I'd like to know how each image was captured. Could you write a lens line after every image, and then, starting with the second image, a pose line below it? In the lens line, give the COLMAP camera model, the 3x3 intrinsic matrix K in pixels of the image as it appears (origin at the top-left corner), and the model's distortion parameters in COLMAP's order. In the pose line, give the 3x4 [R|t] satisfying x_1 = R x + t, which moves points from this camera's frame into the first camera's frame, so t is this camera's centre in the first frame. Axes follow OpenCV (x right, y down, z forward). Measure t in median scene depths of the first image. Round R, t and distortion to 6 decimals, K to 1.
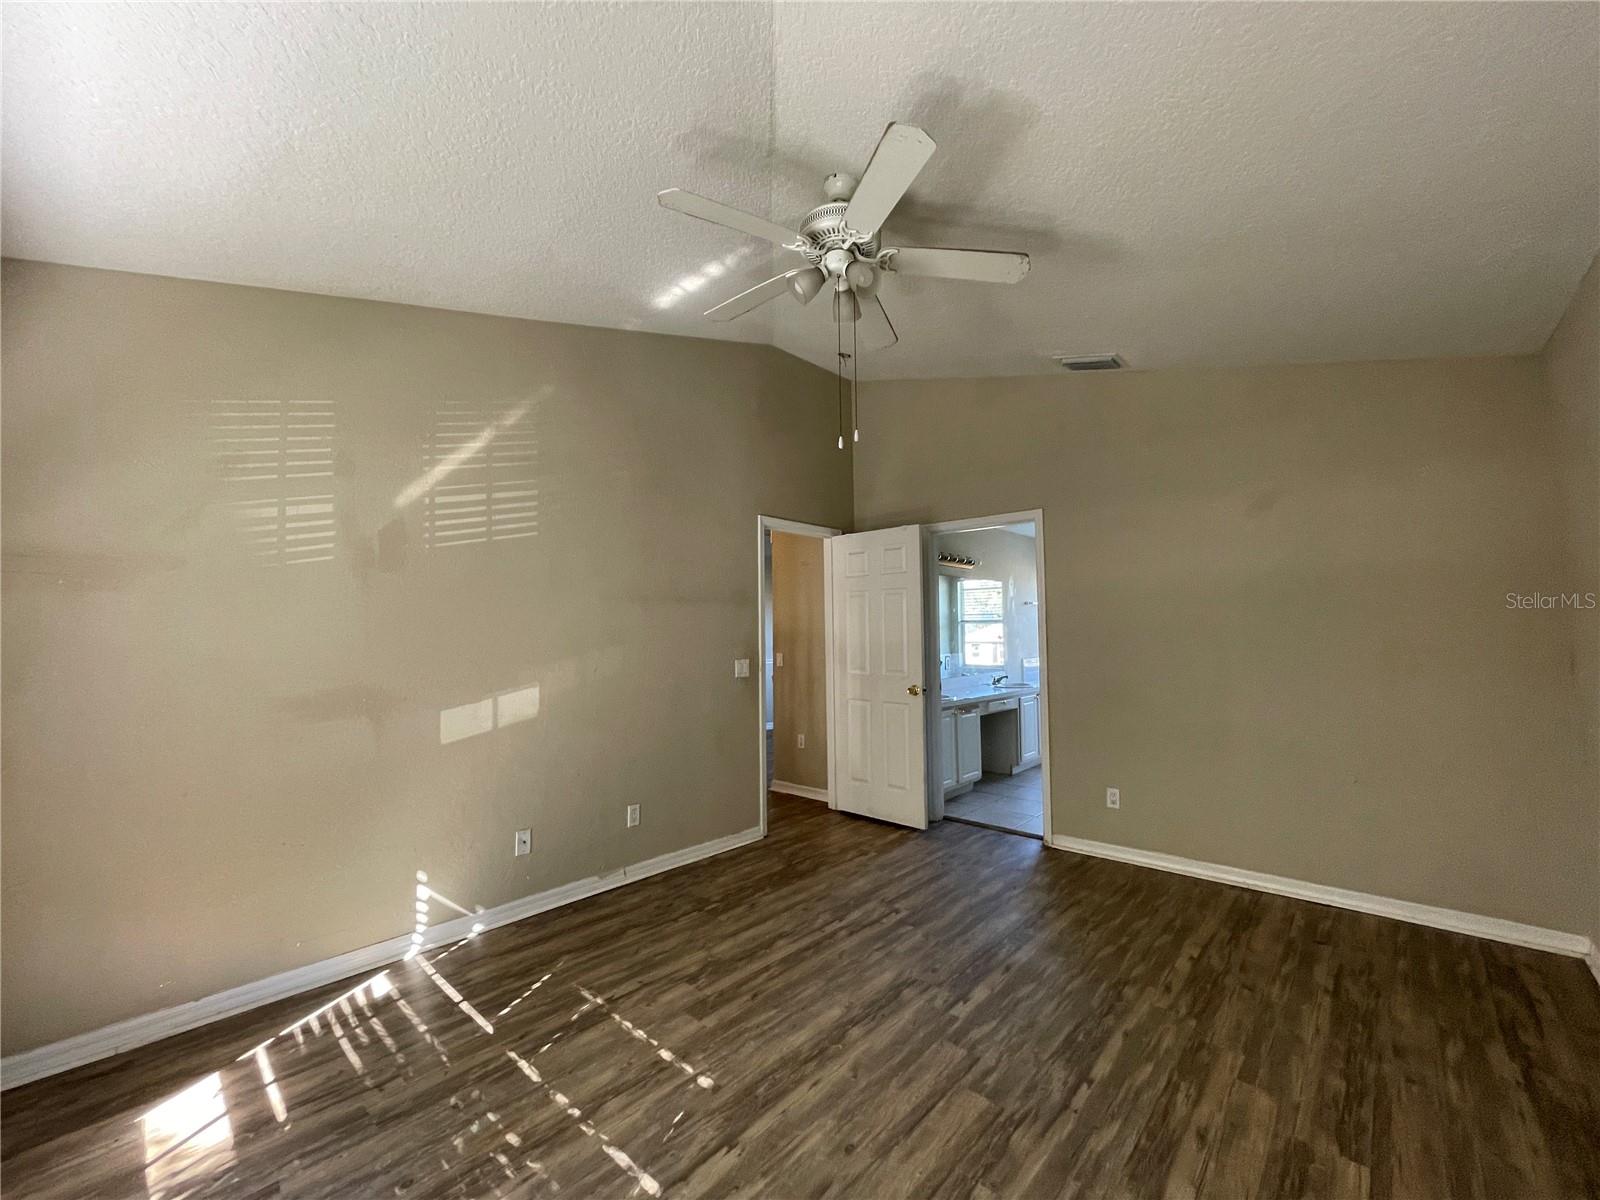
lens RADIAL K [[640.6, 0, 800.0], [0, 640.6, 600.0], [0, 0, 1]] dist [0.000120, -0.000003]
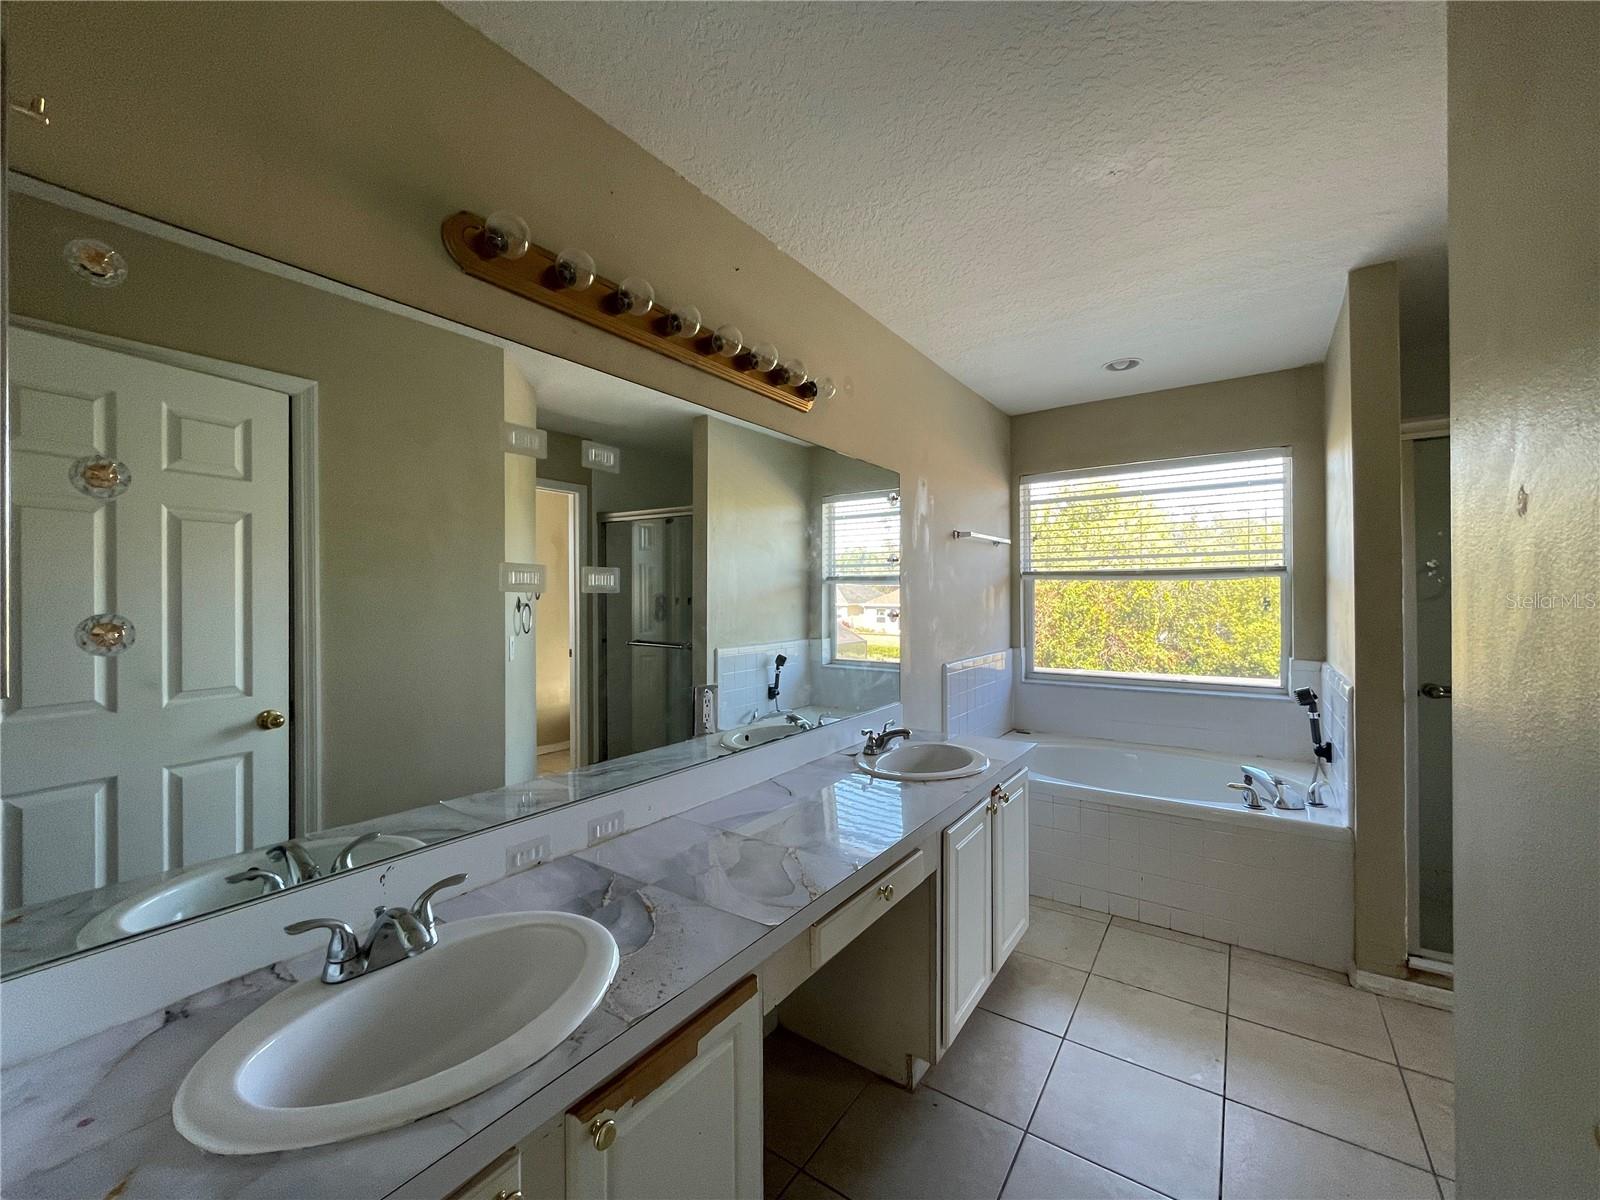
lens RADIAL K [[640.6, 0, 800.0], [0, 640.6, 600.0], [0, 0, 1]] dist [0.000120, -0.000003]
pose [[0.991257, 0.007112, 0.131753, 0.161899], [-0.014358, 0.998431, 0.054125, 0.023281], [-0.131162, -0.055544, 0.989804, 0.491406]]
